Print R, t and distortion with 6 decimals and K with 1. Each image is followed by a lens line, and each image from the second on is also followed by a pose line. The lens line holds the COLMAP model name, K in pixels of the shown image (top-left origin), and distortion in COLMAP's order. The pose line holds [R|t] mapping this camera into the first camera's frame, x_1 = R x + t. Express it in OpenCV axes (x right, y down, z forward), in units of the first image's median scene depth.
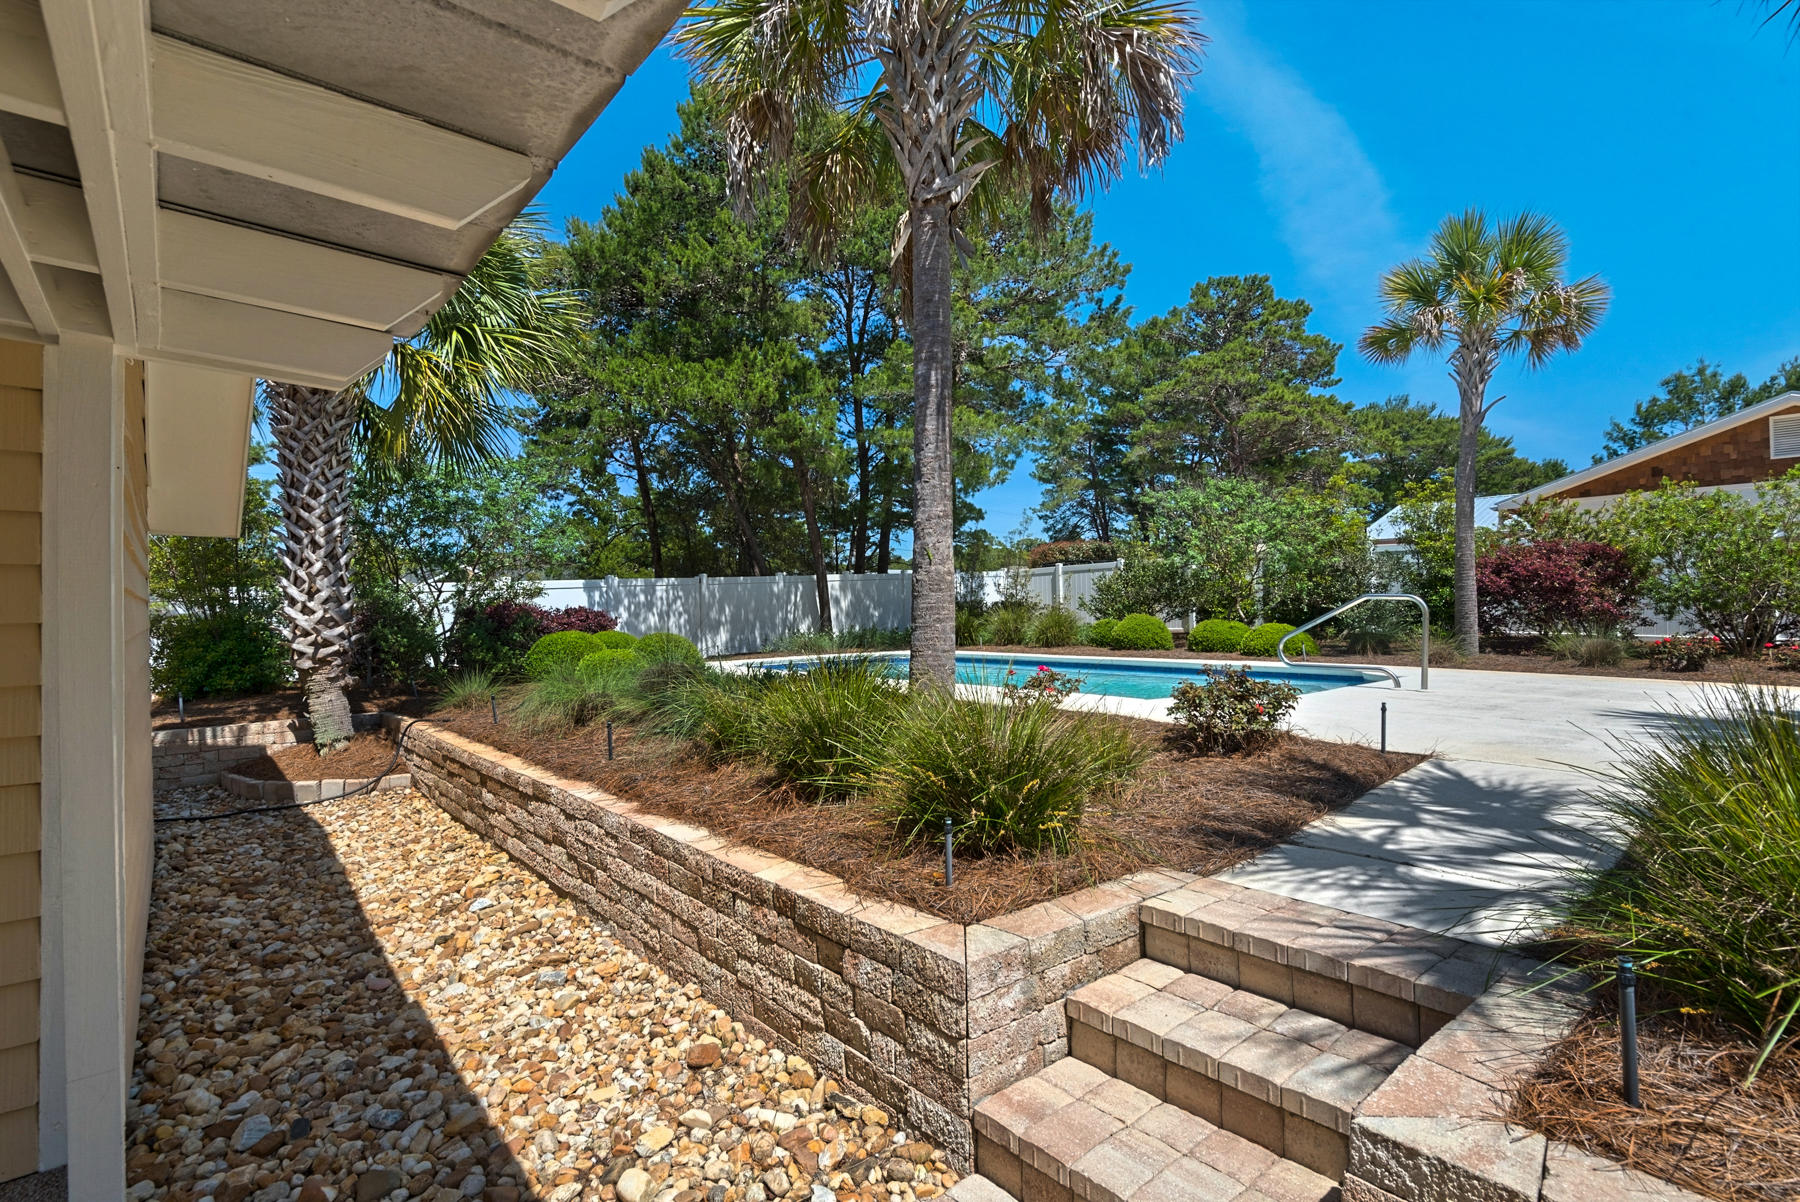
lens RADIAL K [[840.5, 0, 891.2], [0, 840.5, 562.4], [0, 0, 1]] dist [-0.003995, -0.009555]
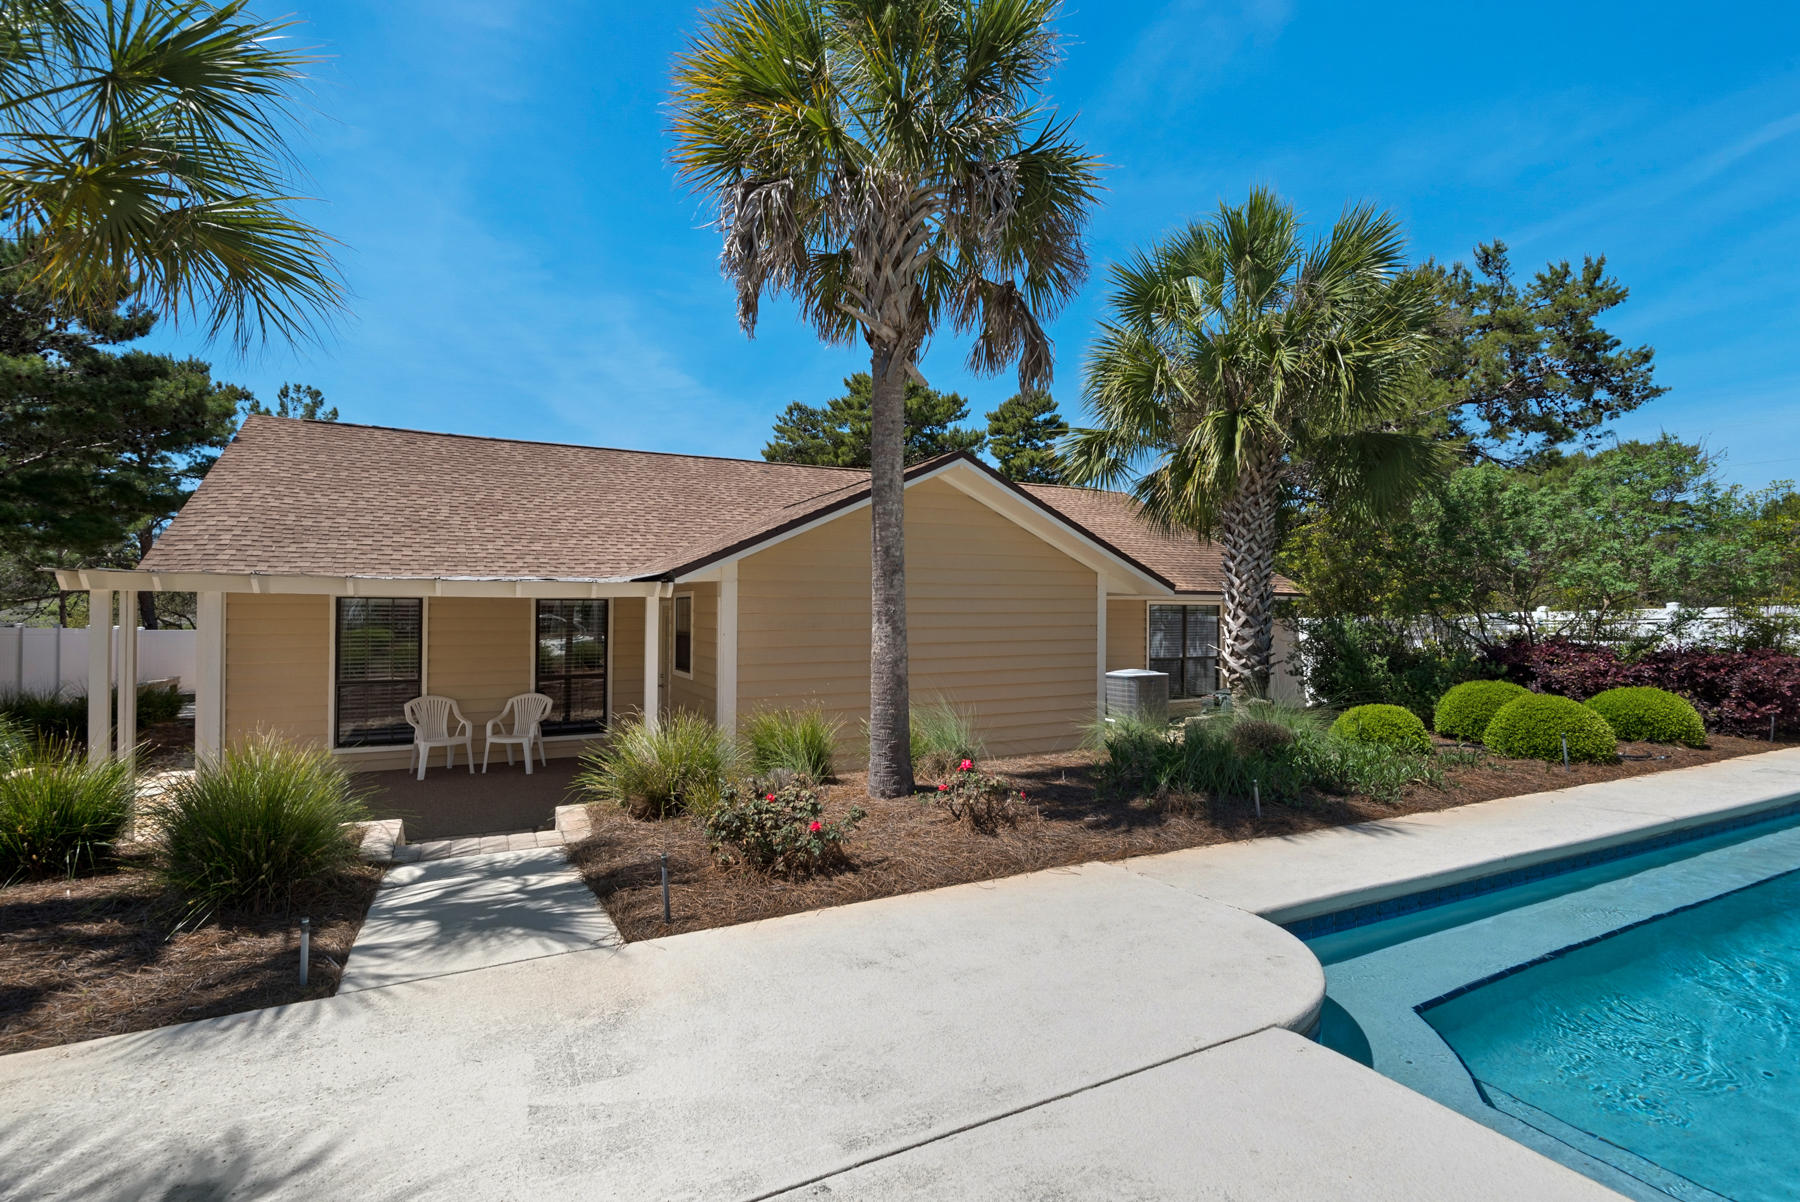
lens RADIAL K [[840.5, 0, 908.9], [0, 840.5, 587.1], [0, 0, 1]] dist [-0.003995, -0.009555]
pose [[-0.231372, -0.006982, -0.972840, 0.353063], [0.054300, 0.998323, -0.020080, -0.017494], [0.971349, -0.057471, -0.230605, 0.390673]]
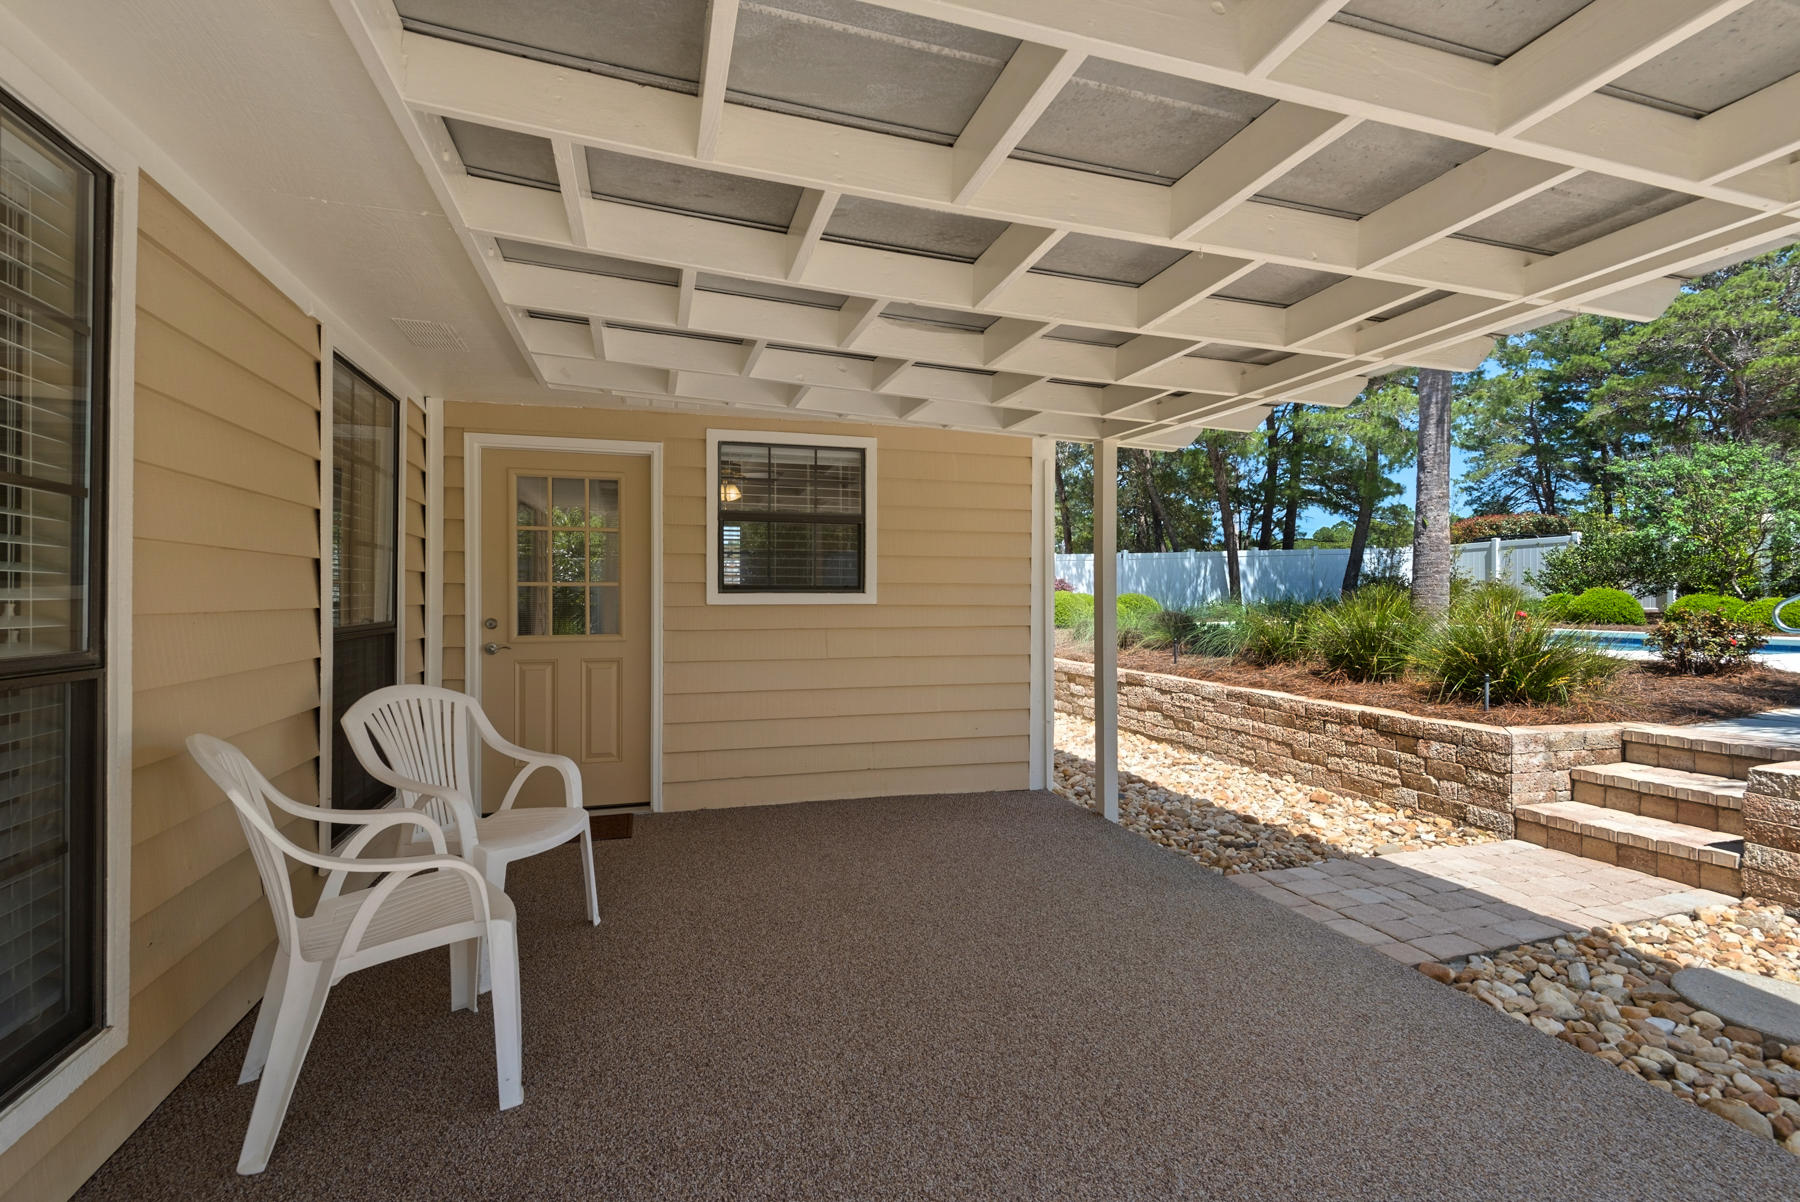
lens RADIAL K [[840.5, 0, 868.2], [0, 840.5, 583.9], [0, 0, 1]] dist [-0.003995, -0.009555]
pose [[0.910468, 0.010942, -0.413436, -0.072862], [0.008376, 0.998957, 0.044884, 0.005918], [0.413496, -0.044329, 0.909426, -0.208259]]
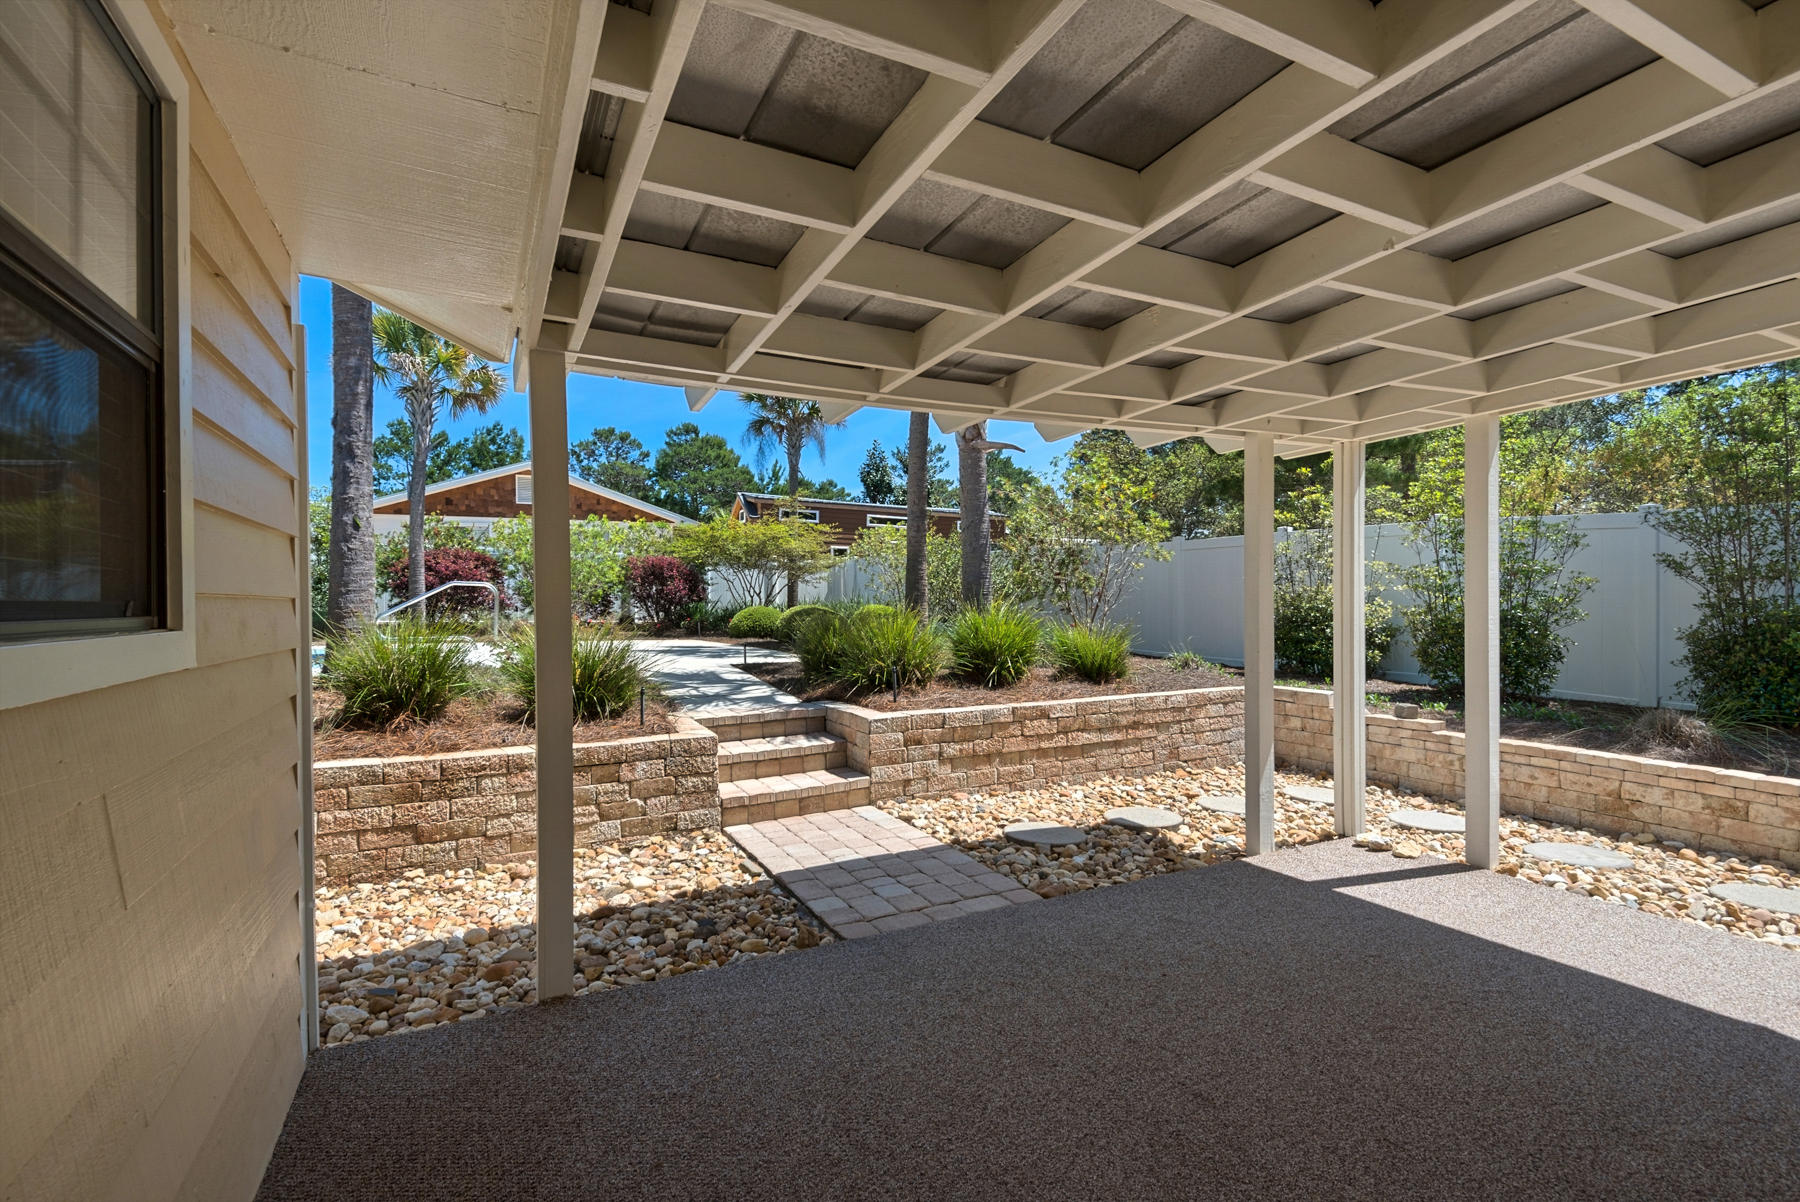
lens RADIAL K [[840.5, 0, 933.1], [0, 840.5, 611.4], [0, 0, 1]] dist [-0.003995, -0.009555]
pose [[0.213323, -0.001452, 0.976981, -0.290449], [-0.039786, 0.999156, 0.010172, 0.020290], [-0.976171, -0.041040, 0.213085, 0.006682]]
